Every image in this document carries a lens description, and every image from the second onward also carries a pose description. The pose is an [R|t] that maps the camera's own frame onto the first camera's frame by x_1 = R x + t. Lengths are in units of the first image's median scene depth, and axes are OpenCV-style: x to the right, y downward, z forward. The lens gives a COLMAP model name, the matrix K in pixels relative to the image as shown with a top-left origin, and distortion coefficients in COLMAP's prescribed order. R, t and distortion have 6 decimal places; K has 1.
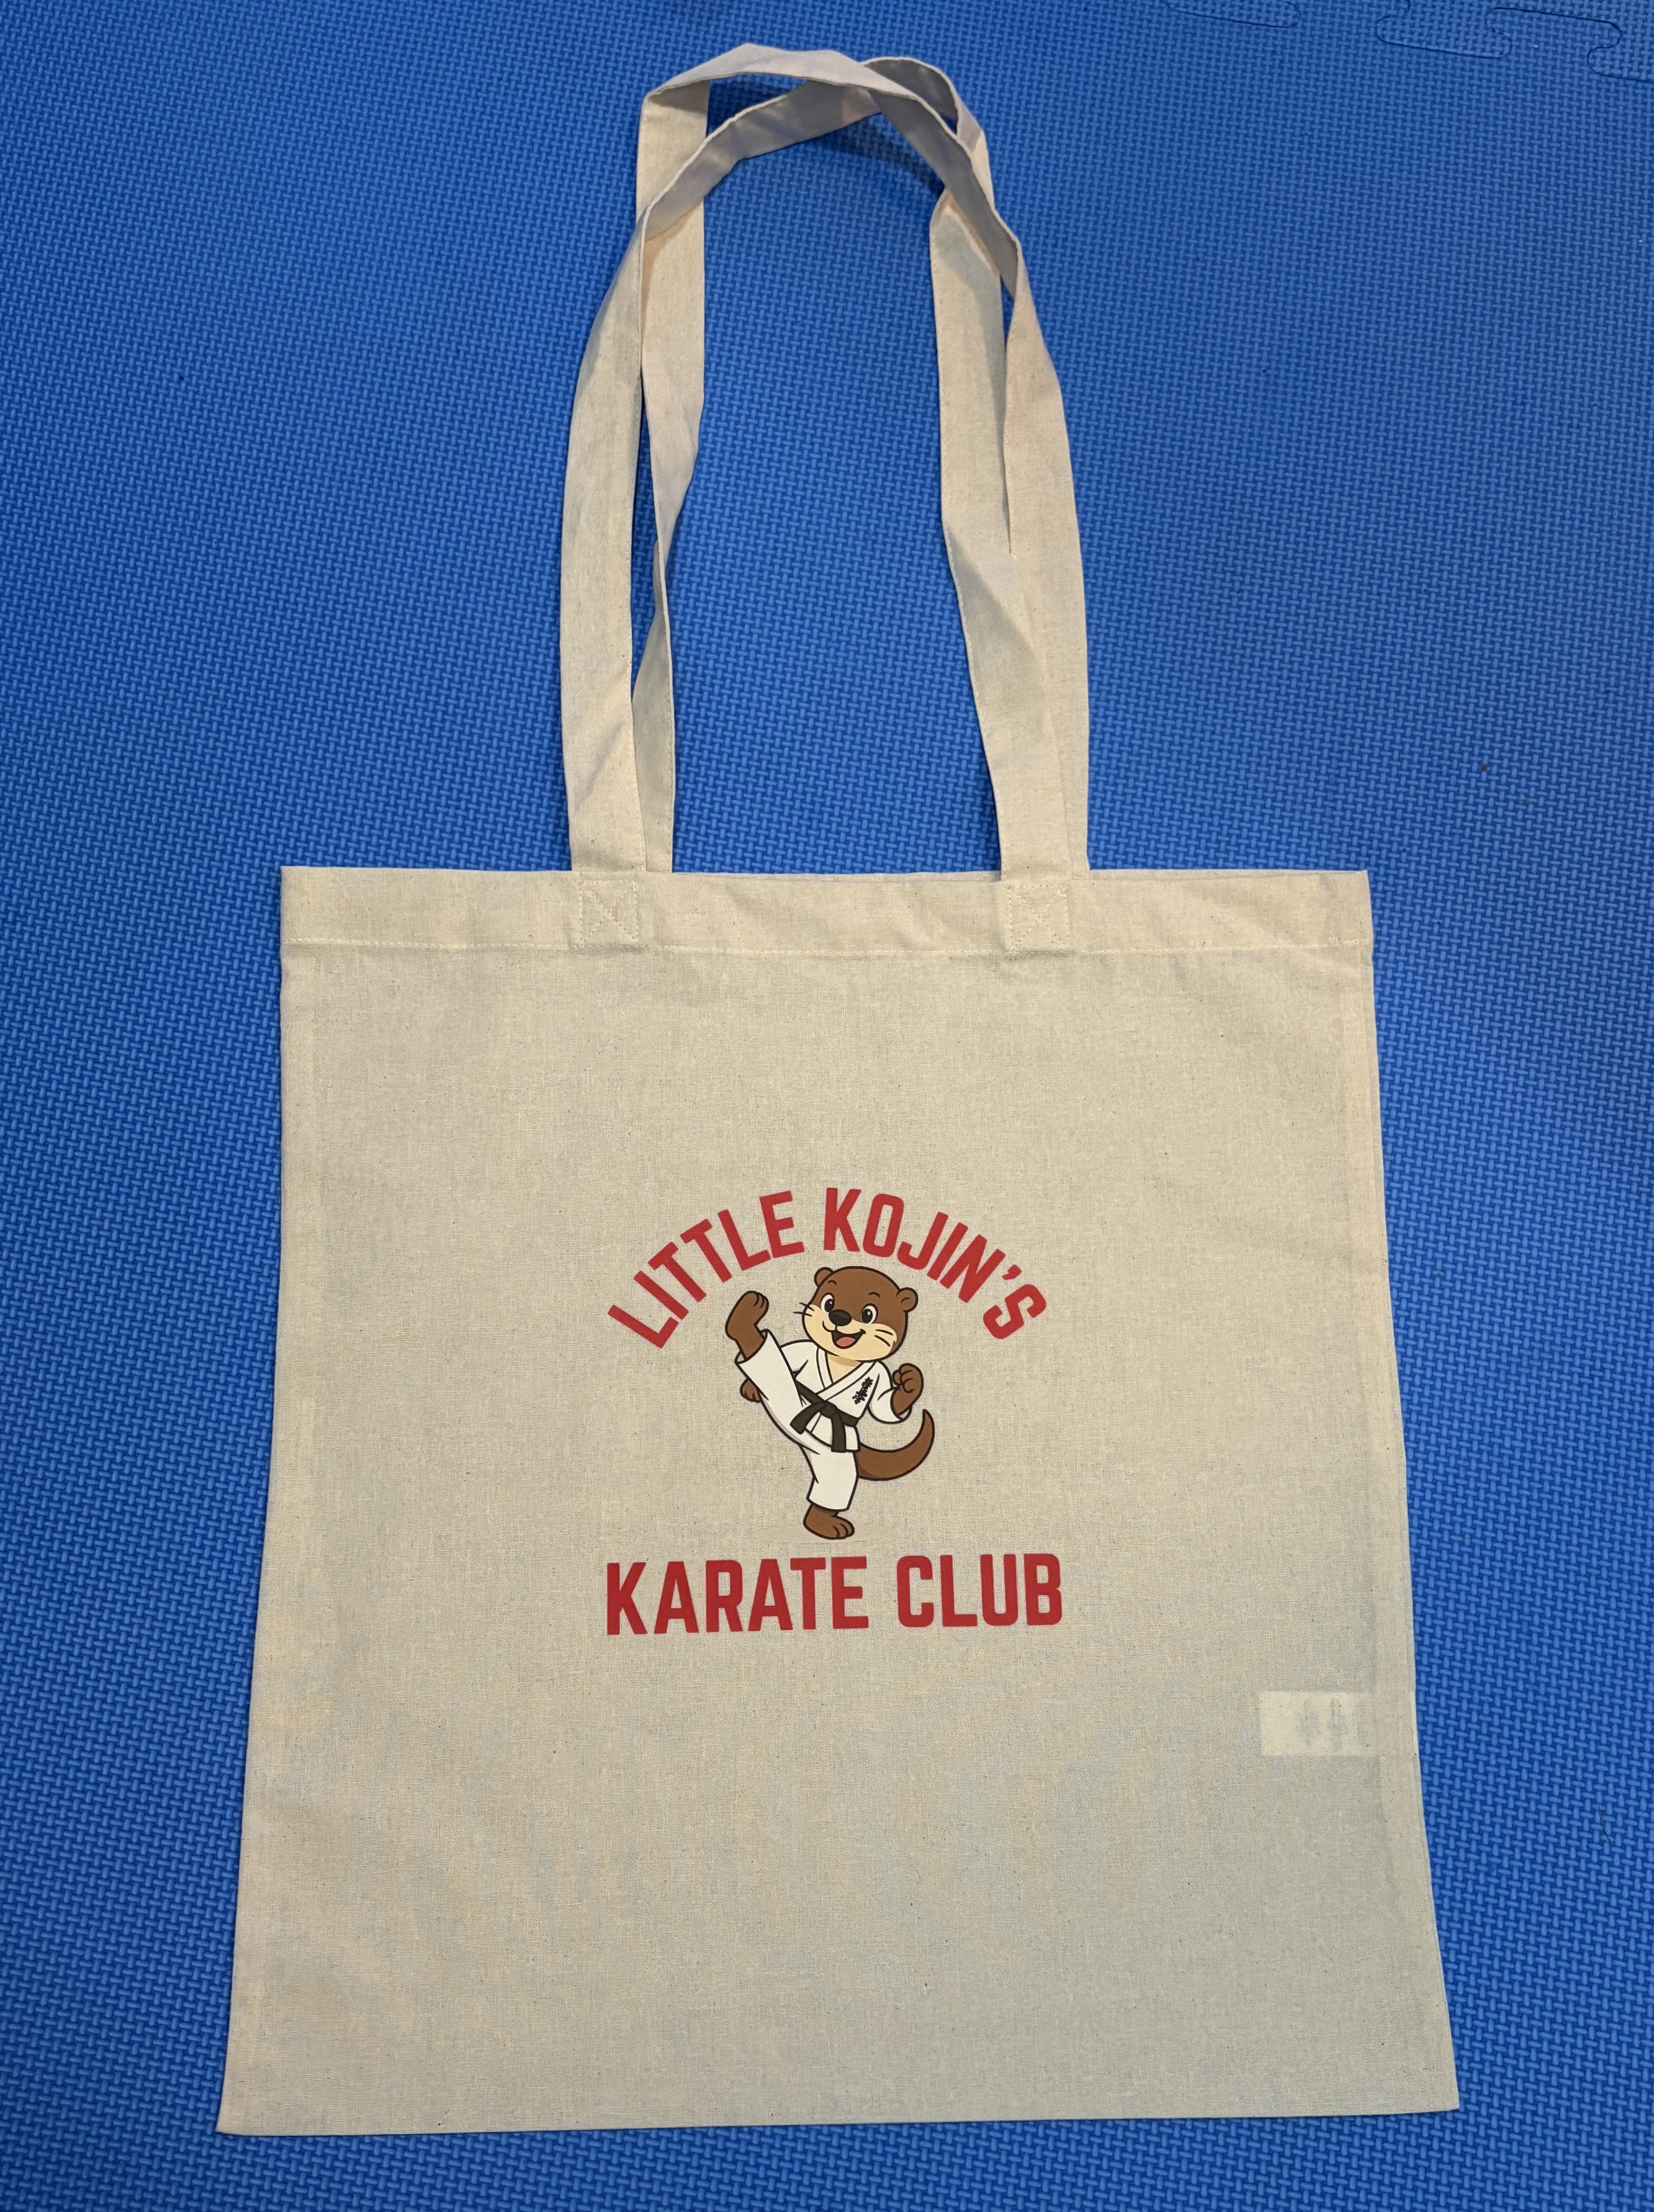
lens RADIAL K [[2492.8, 0, 818.3], [0, 2492.8, 1097.4], [0, 0, 1]] dist [-0.112534, 0.000000]
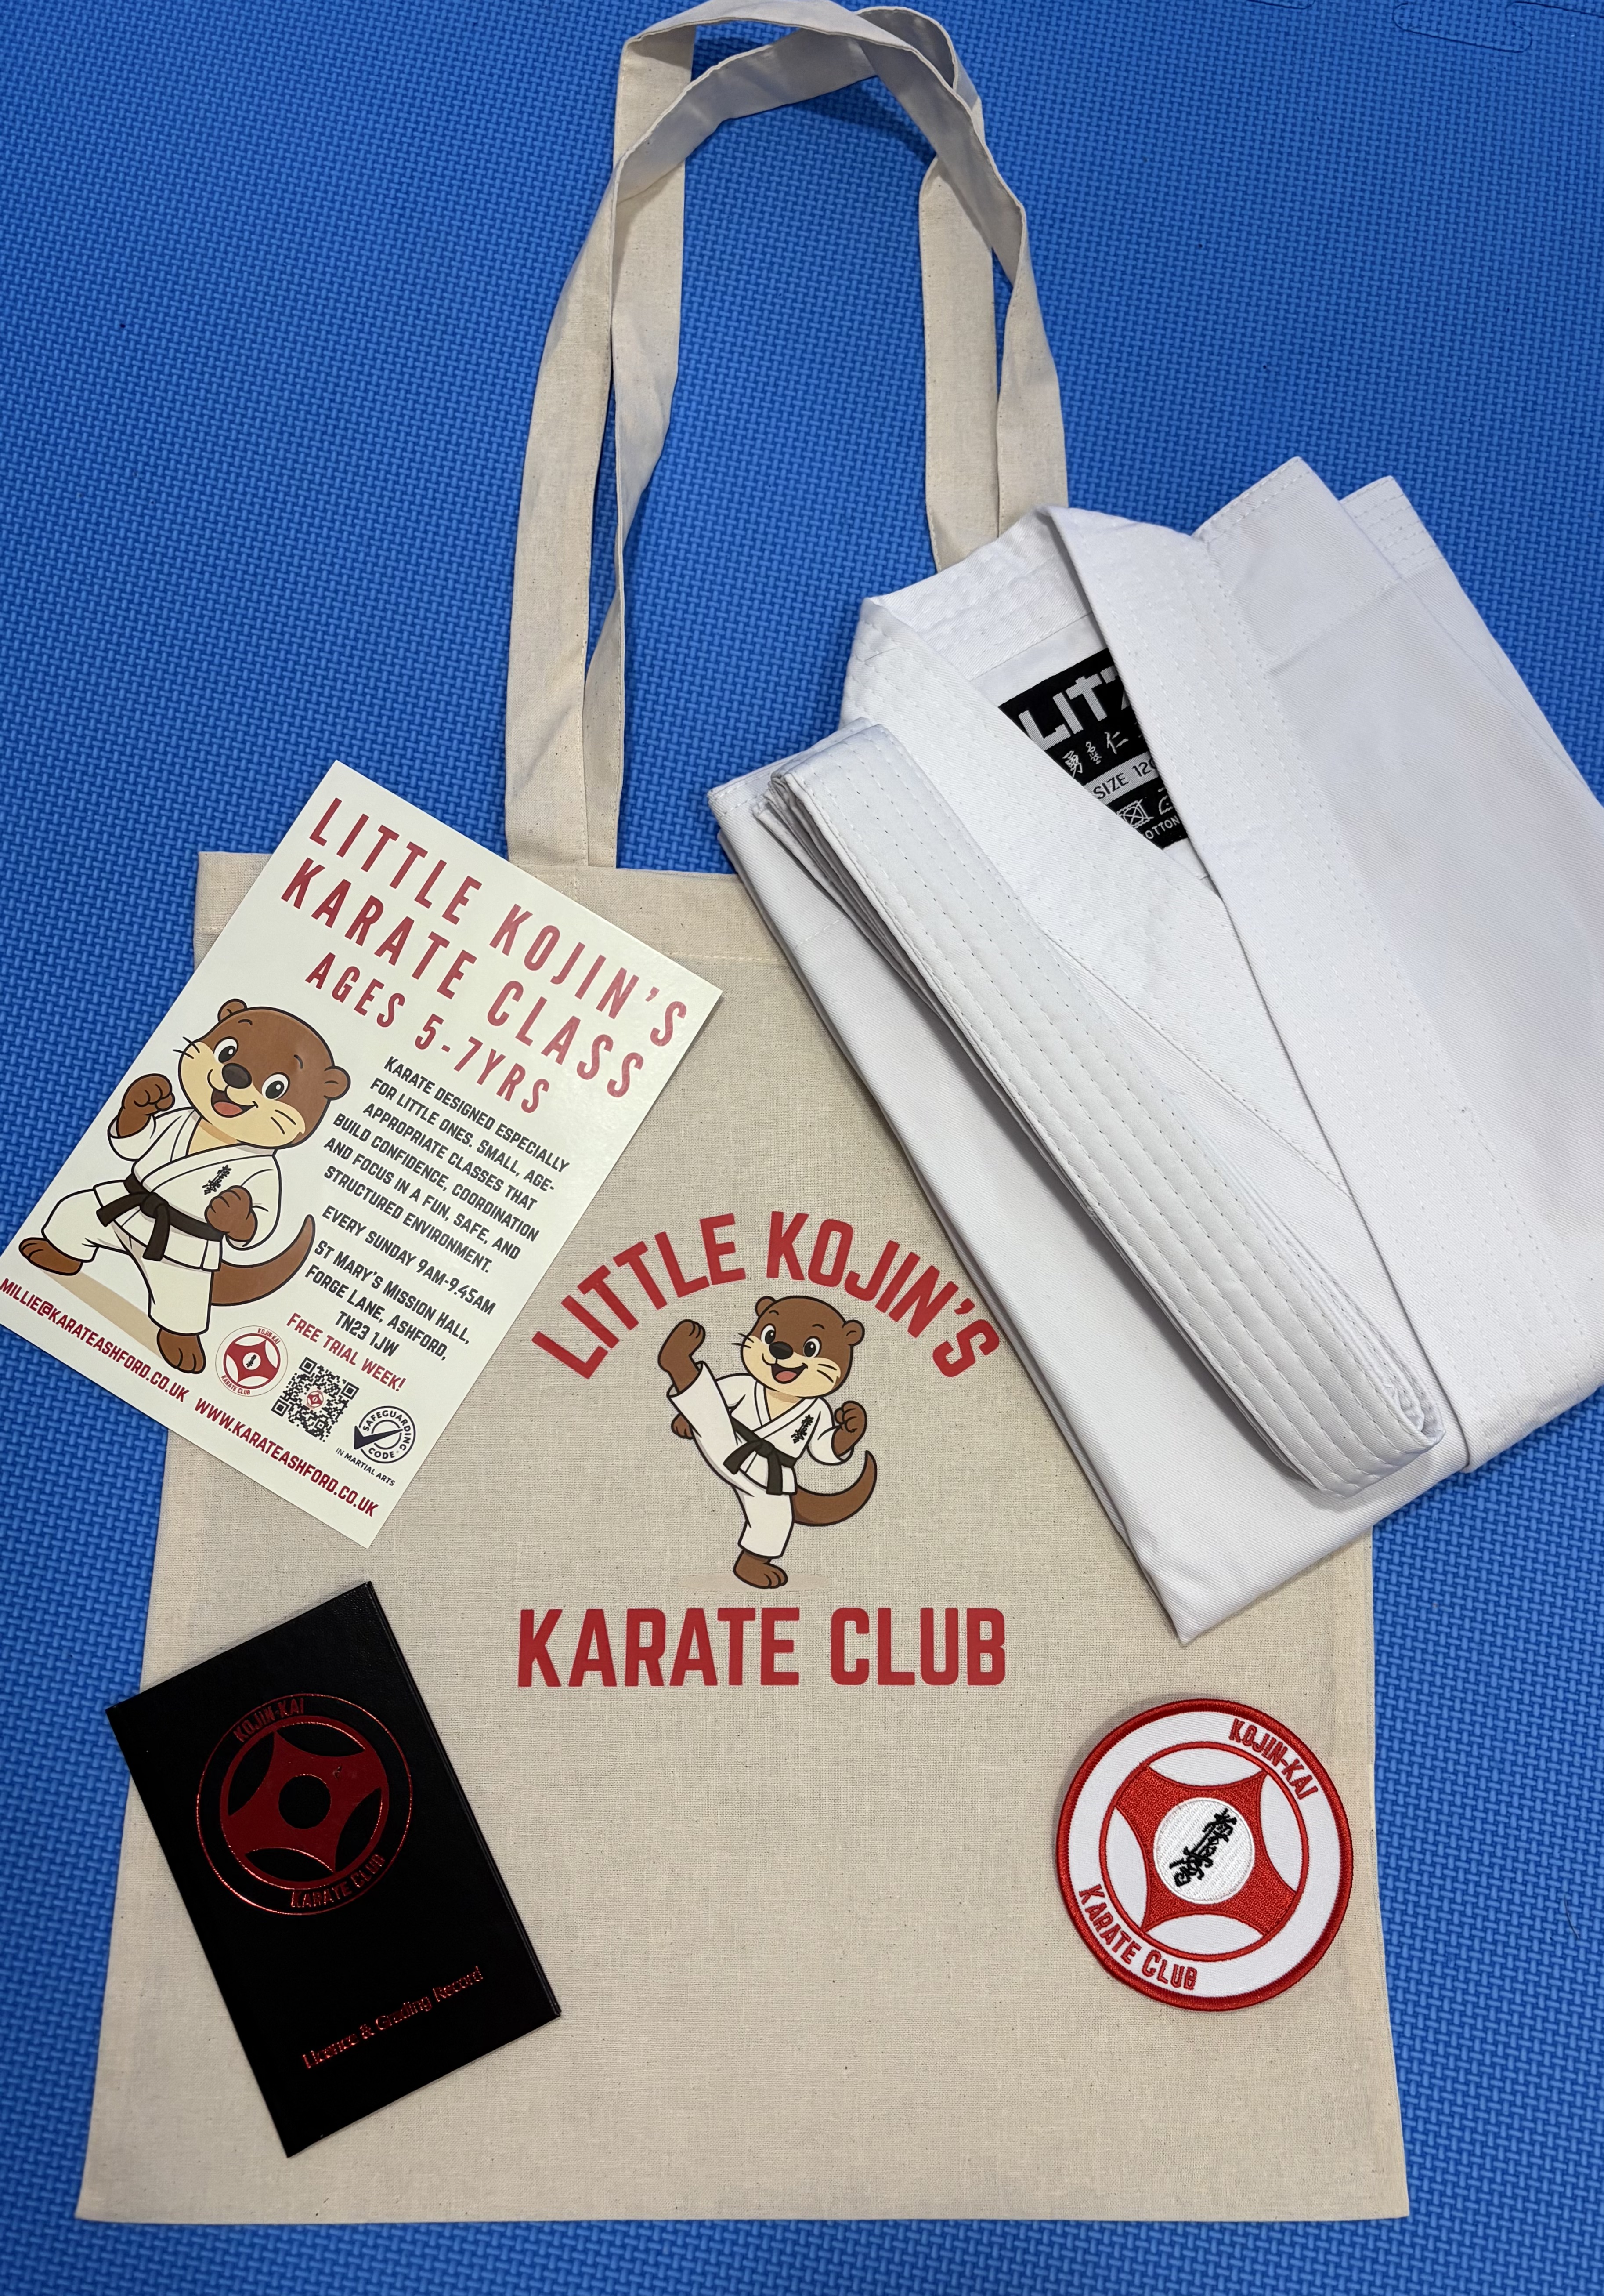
lens RADIAL K [[1821.8, 0, 806.5], [0, 1821.8, 1157.8], [0, 0, 1]] dist [-0.055113, -0.003603]
pose [[0.999375, 0.035343, -0.000184, 0.016052], [-0.035280, 0.997883, 0.054639, -0.022226], [0.002114, -0.054598, 0.998506, 0.320504]]
